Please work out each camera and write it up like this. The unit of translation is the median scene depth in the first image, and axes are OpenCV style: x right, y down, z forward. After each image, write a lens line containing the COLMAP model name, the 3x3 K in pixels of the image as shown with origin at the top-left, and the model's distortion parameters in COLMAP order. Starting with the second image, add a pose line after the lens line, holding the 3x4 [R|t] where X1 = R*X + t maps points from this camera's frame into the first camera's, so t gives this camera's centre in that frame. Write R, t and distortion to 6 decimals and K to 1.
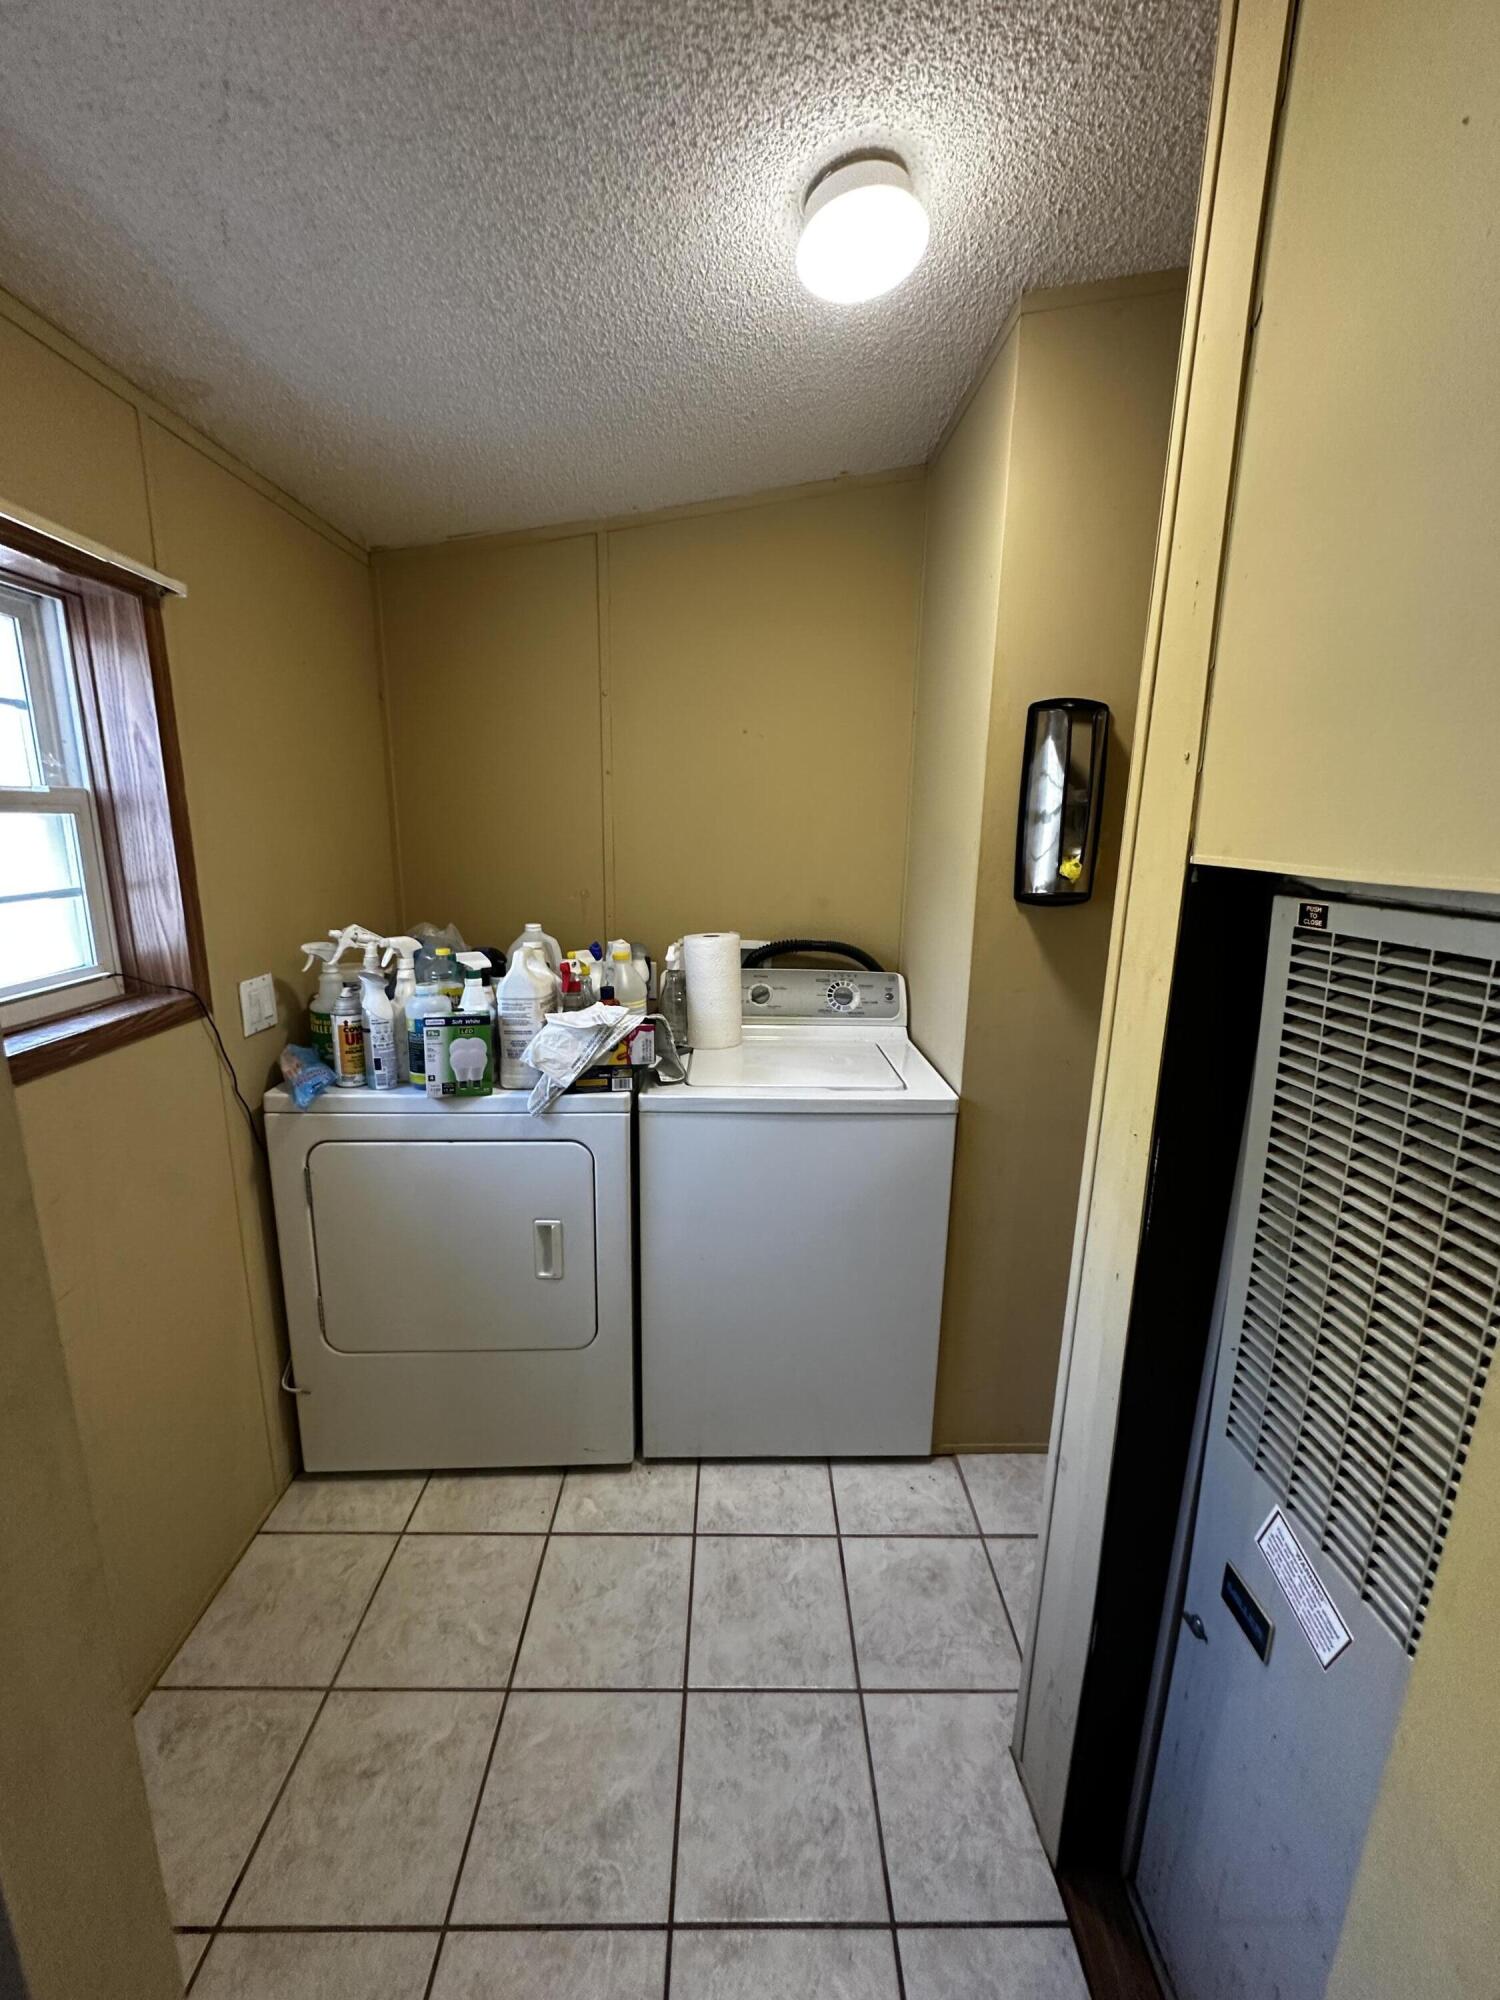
lens RADIAL K [[801.3, 0, 754.6], [0, 801.3, 1004.8], [0, 0, 1]] dist [-0.000654, 0.000905]
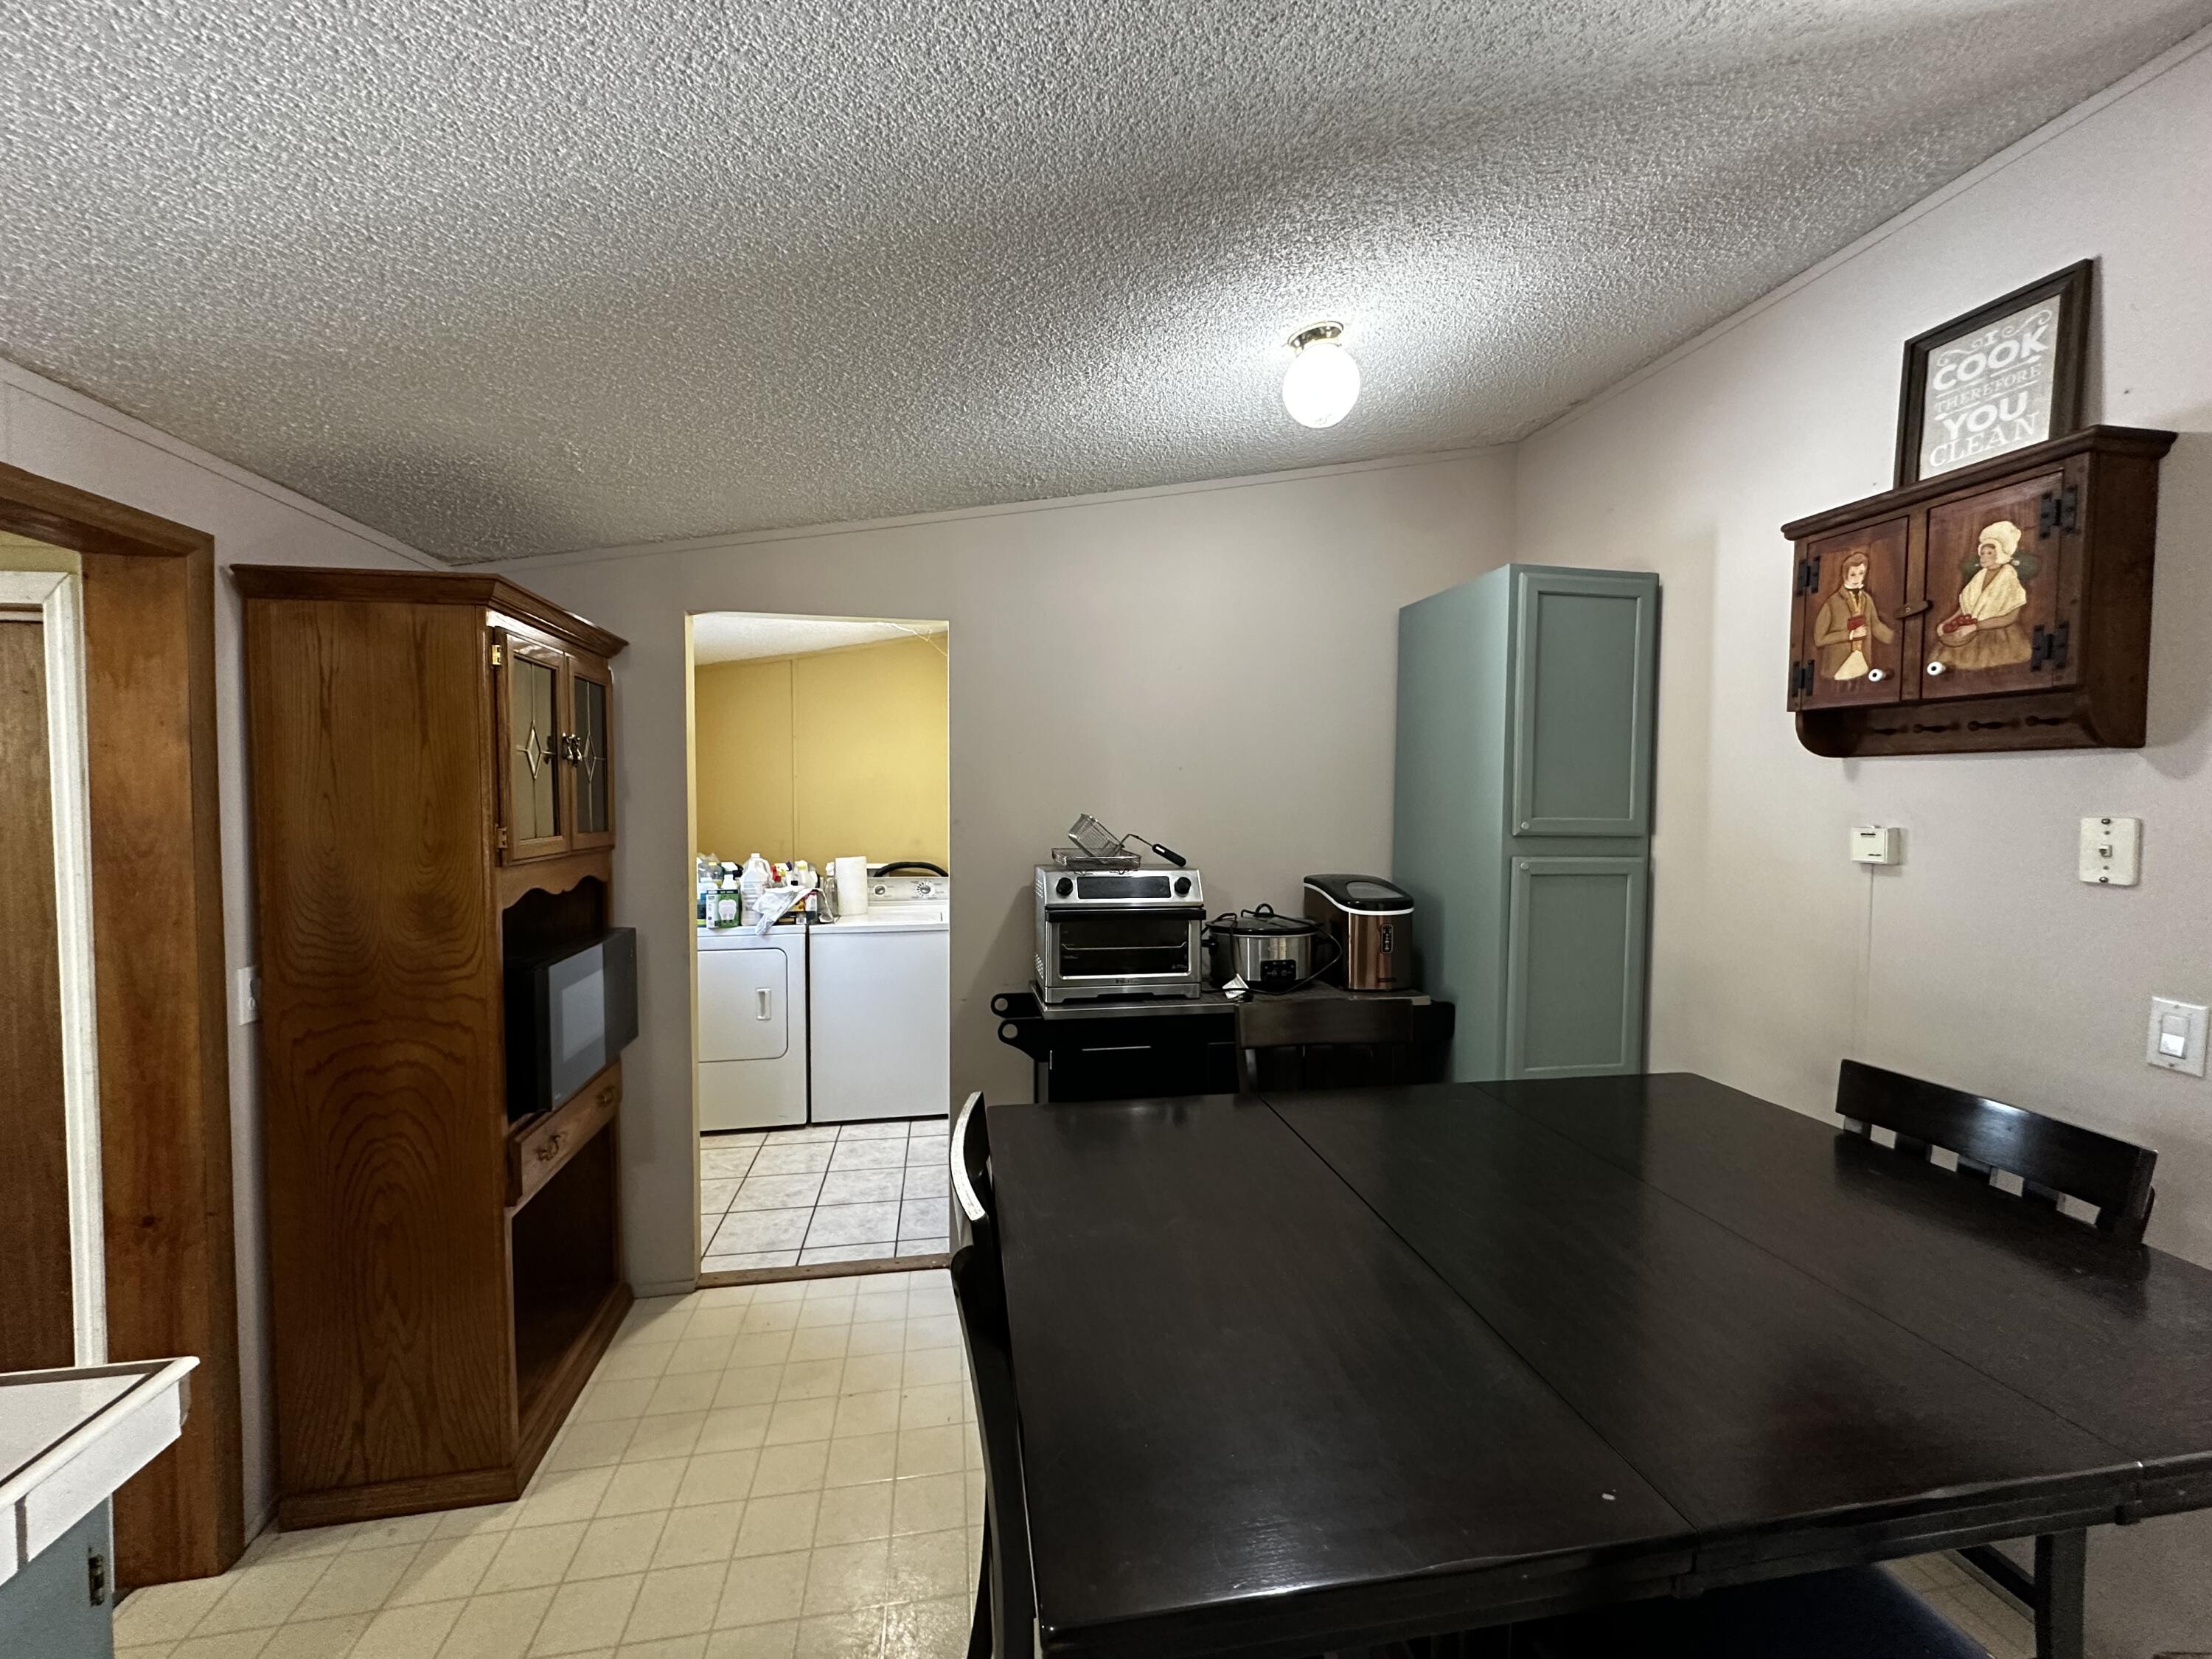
lens RADIAL K [[886.3, 0, 1107.7], [0, 886.3, 827.5], [0, 0, 1]] dist [-0.000654, 0.000905]
pose [[0.986974, -0.024393, 0.159022, 0.267635], [0.053716, 0.981680, -0.182807, 0.324106], [-0.151650, 0.188968, 0.970203, -1.443419]]
